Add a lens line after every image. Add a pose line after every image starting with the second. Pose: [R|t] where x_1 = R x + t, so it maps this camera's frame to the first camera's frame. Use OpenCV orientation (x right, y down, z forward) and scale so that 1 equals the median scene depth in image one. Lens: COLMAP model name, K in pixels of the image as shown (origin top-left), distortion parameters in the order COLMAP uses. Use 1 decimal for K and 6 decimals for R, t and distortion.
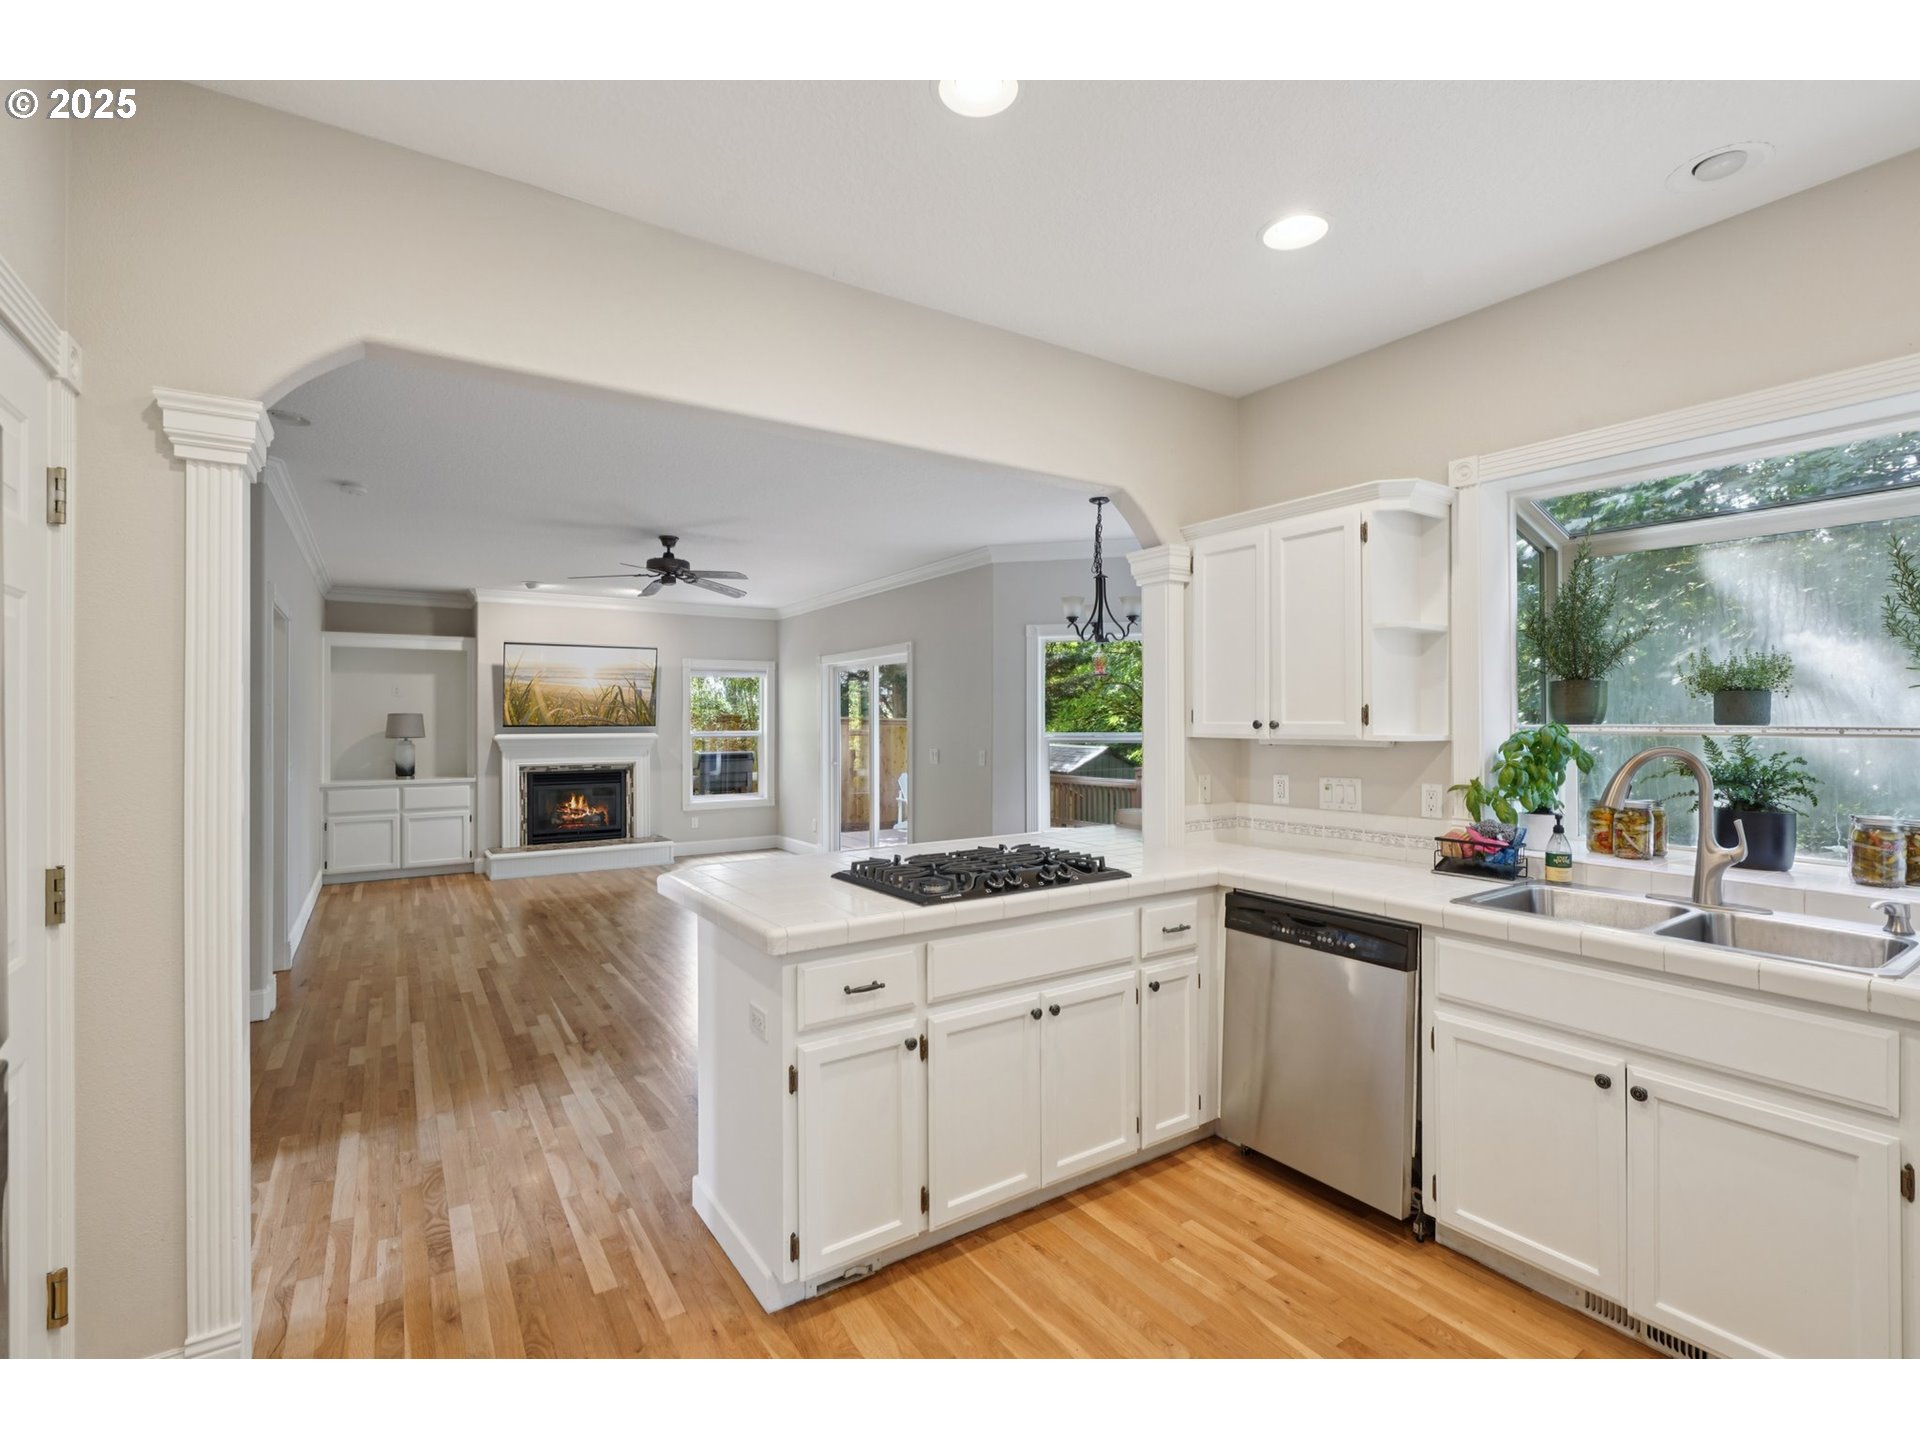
lens RADIAL K [[873.9, 0, 986.6], [0, 873.9, 716.2], [0, 0, 1]] dist [-0.019301, 0.002580]
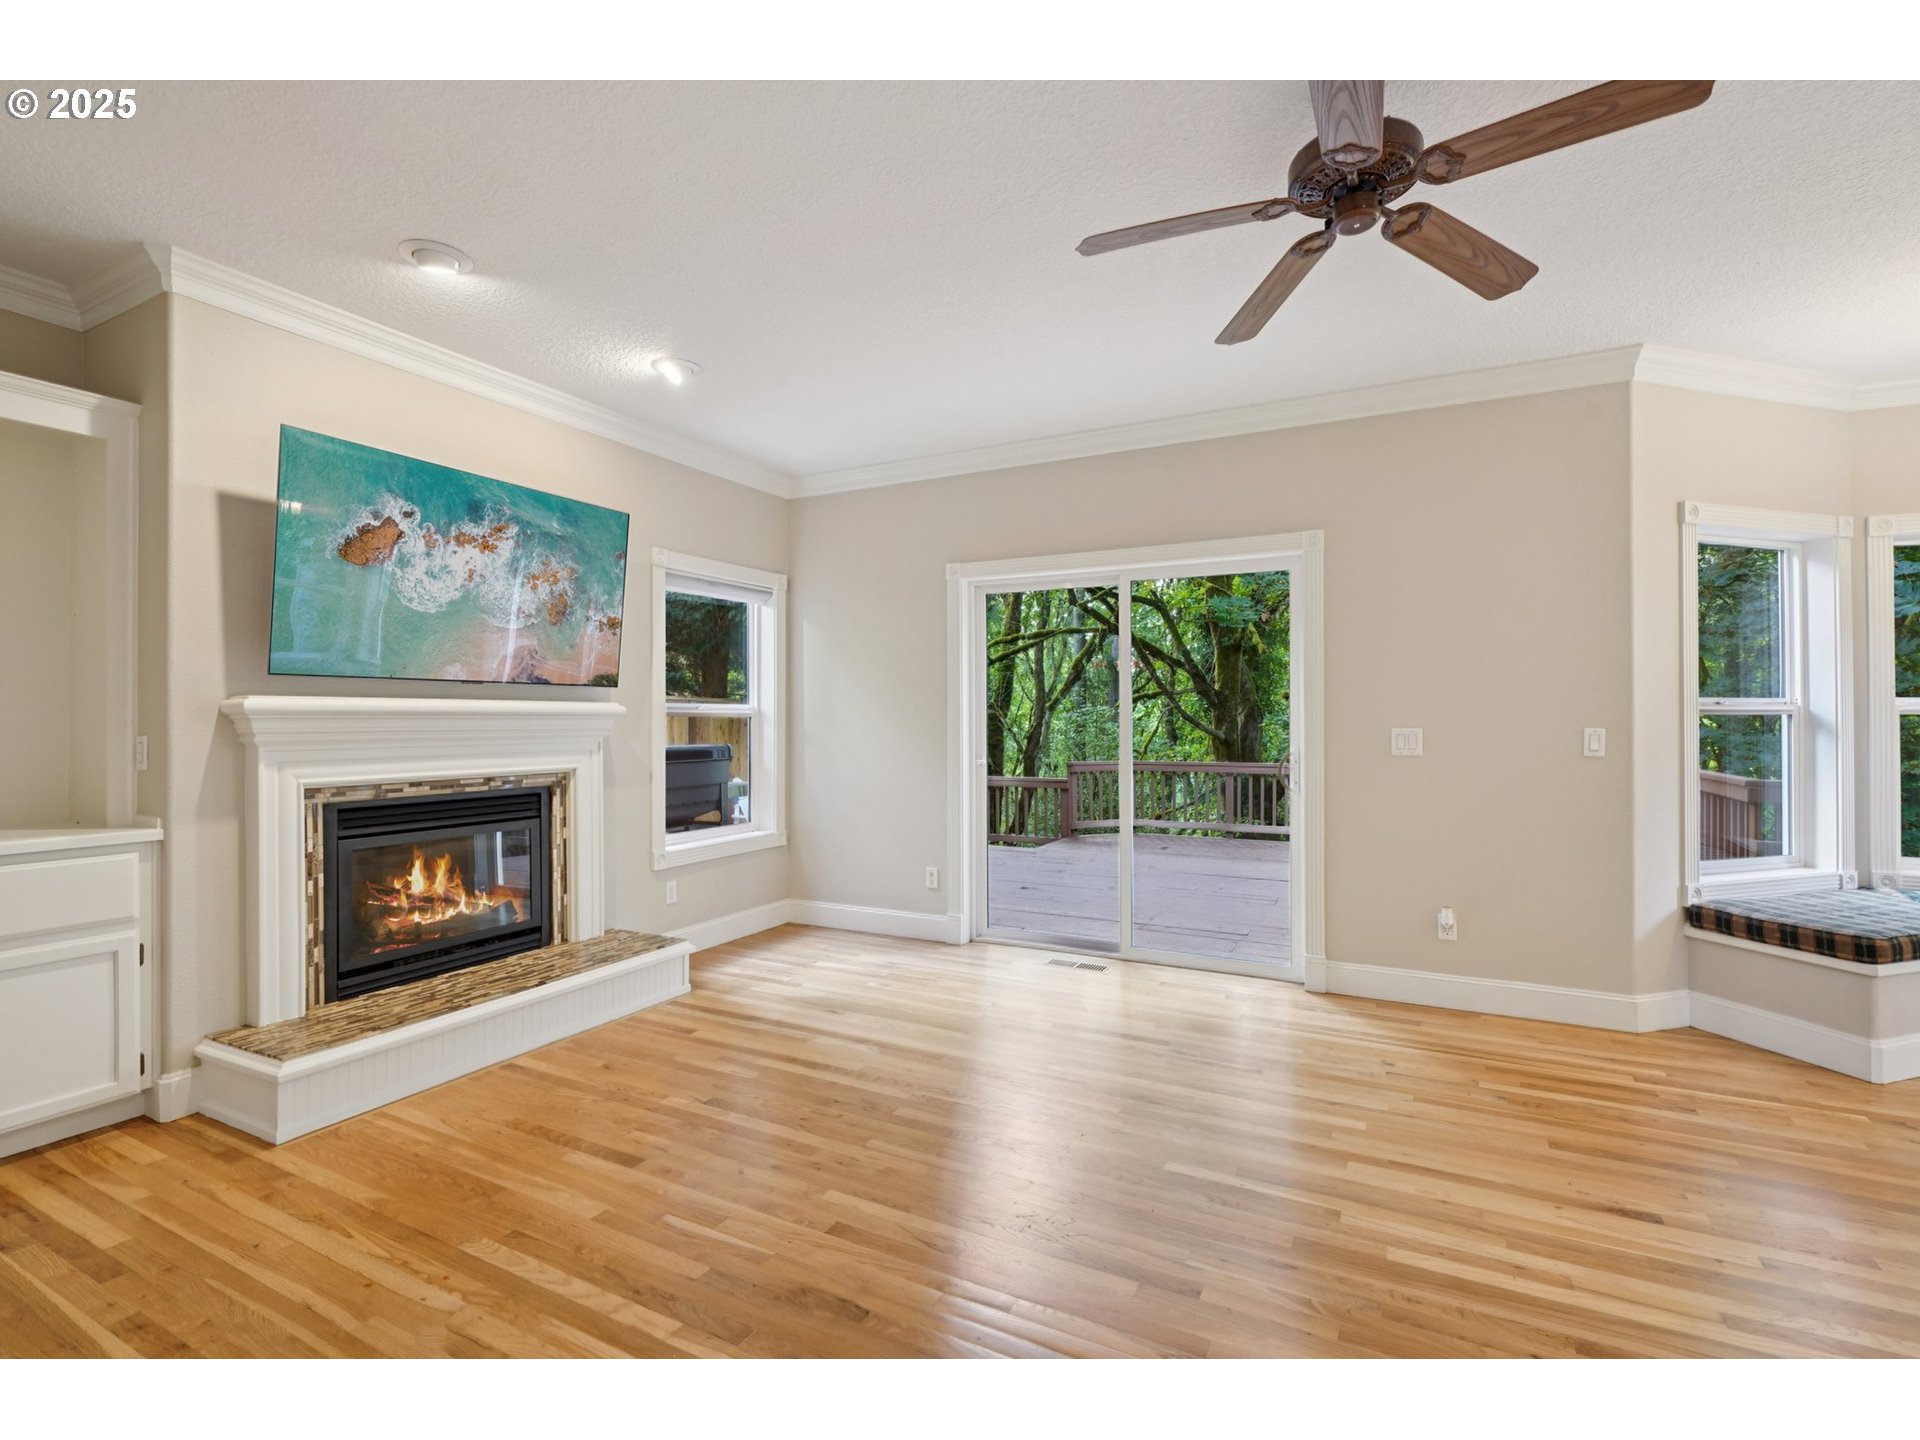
lens RADIAL K [[873.9, 0, 955.2], [0, 873.9, 713.9], [0, 0, 1]] dist [-0.019301, 0.002580]
pose [[0.882936, 0.005827, 0.469458, -0.473741], [-0.007042, 0.999975, 0.000832, 0.025083], [-0.469441, -0.004041, 0.882954, 0.566038]]
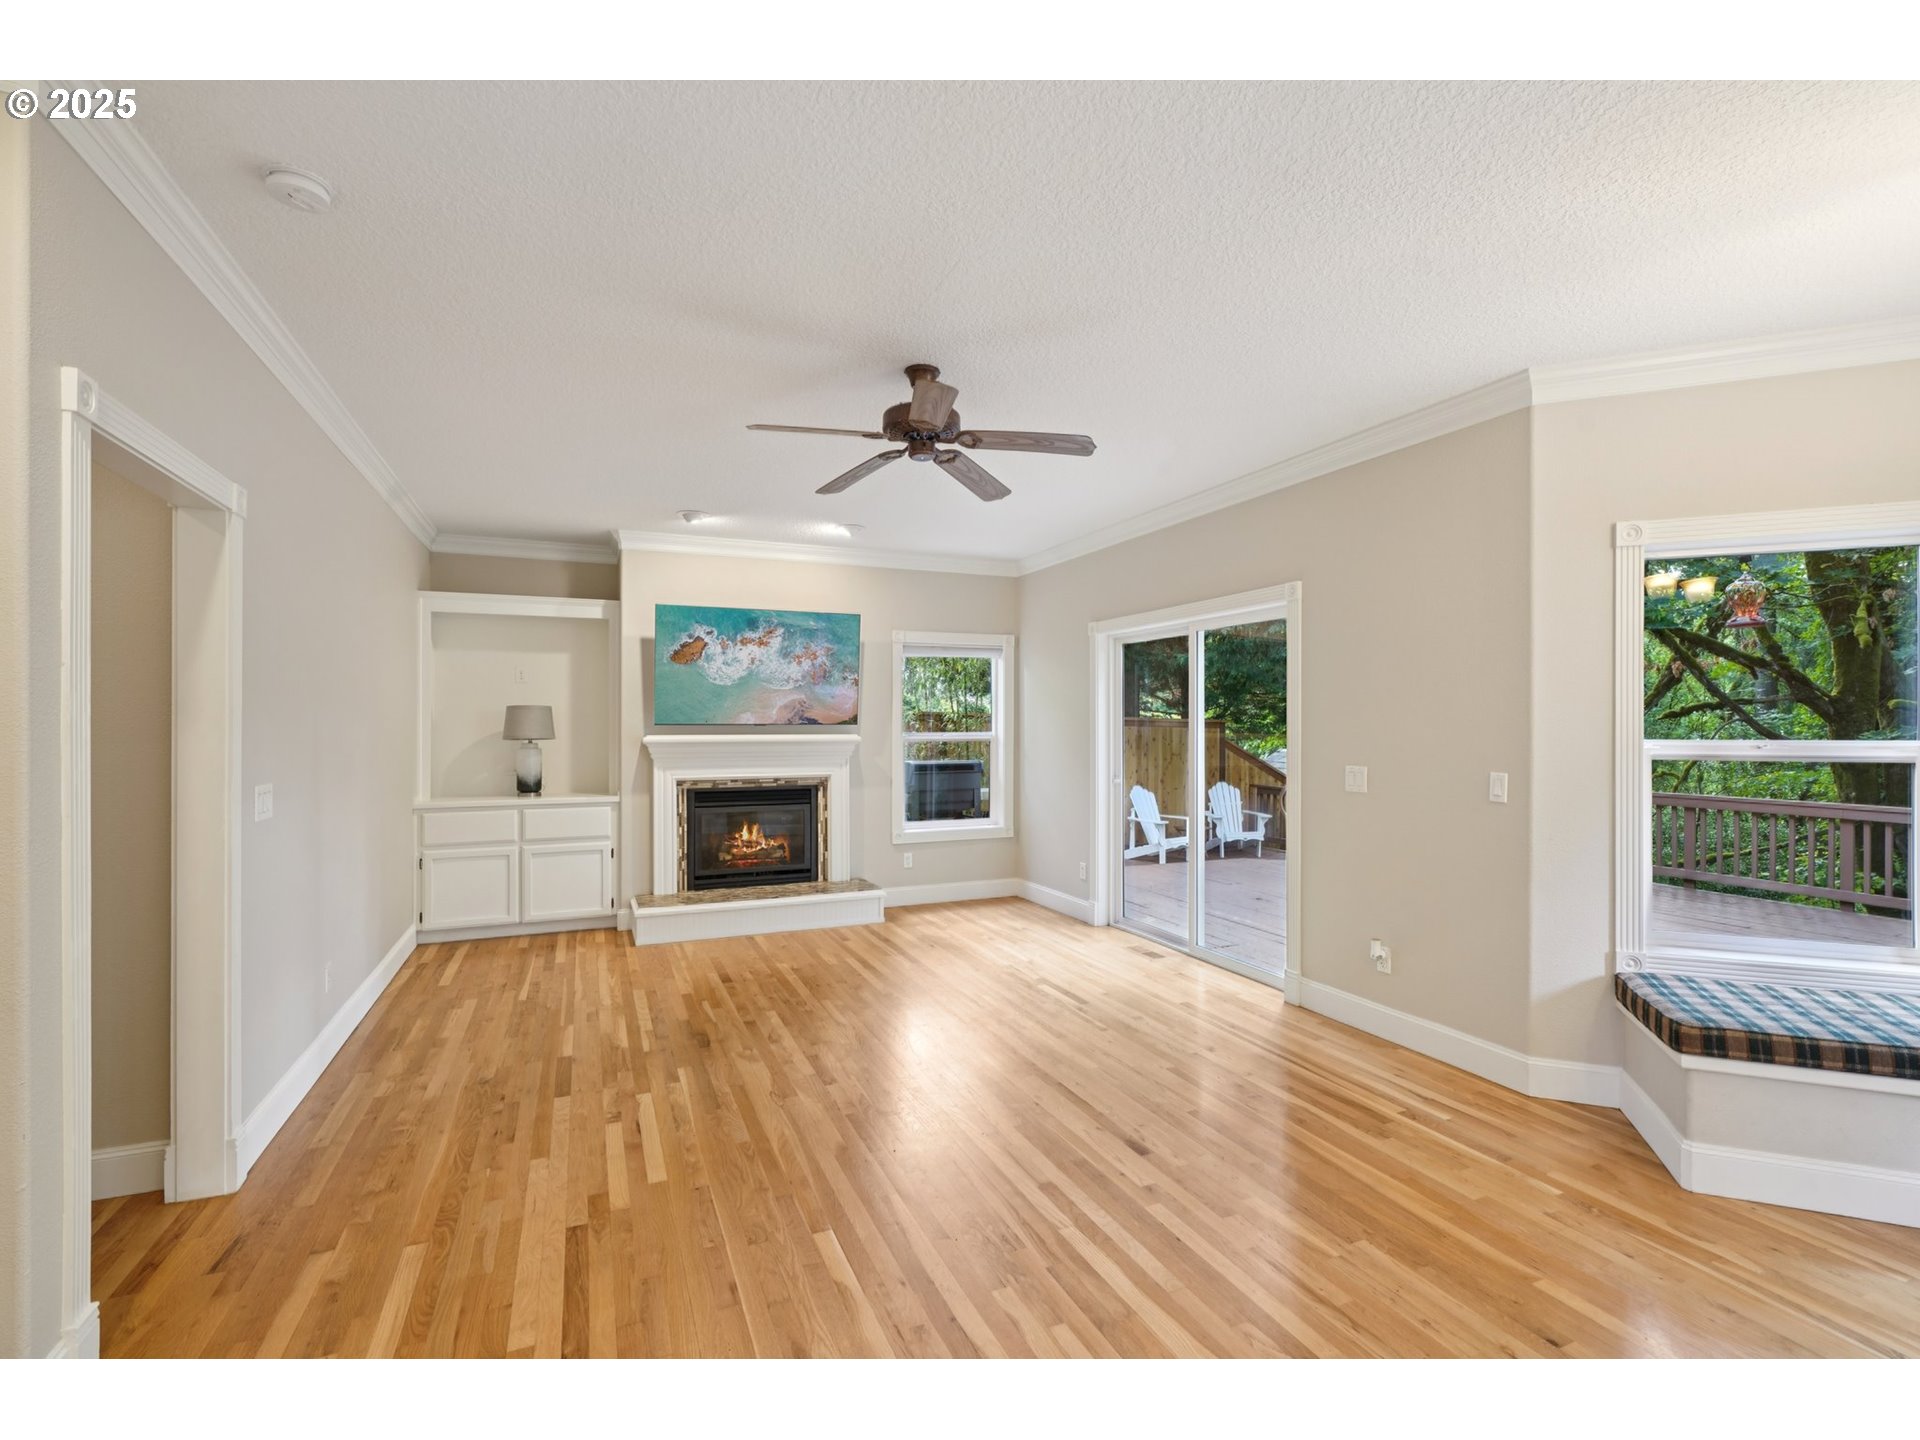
lens RADIAL K [[873.9, 0, 977.1], [0, 873.9, 723.1], [0, 0, 1]] dist [-0.019301, 0.002580]
pose [[0.983759, 0.004343, -0.179441, -0.170887], [-0.002925, 0.999962, 0.008165, 0.004367], [0.179470, -0.007508, 0.983735, 0.348626]]
